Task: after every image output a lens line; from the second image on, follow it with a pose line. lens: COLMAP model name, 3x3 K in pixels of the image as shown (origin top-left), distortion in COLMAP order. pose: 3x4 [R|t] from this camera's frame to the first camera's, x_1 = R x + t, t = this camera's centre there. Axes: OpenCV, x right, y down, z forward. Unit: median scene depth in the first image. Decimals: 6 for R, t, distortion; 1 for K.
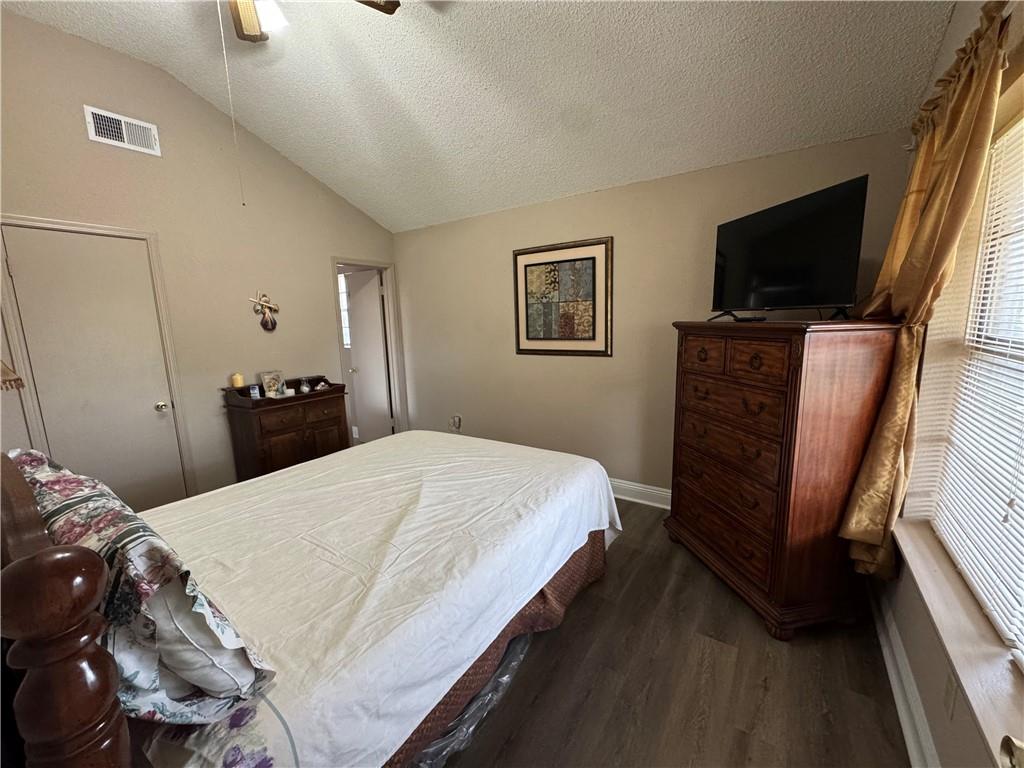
lens RADIAL K [[408.3, 0, 515.3], [0, 408.3, 384.9], [0, 0, 1]] dist [-0.003468, 0.000192]
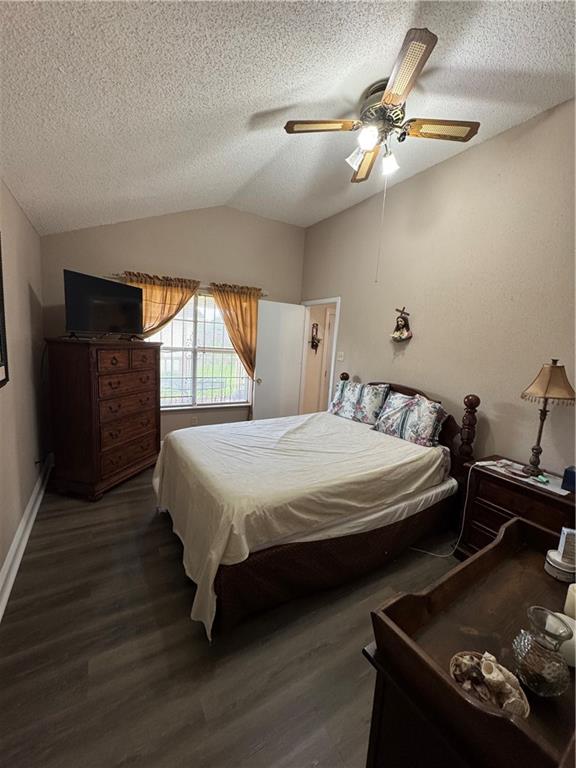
lens RADIAL K [[306.2, 0, 289.2], [0, 306.2, 385.3], [0, 0, 1]] dist [-0.003468, 0.000192]
pose [[-0.908370, -0.084656, 0.409510, -0.680344], [0.032742, 0.961888, 0.271476, -0.287553], [-0.416885, 0.260008, -0.870978, 1.802700]]
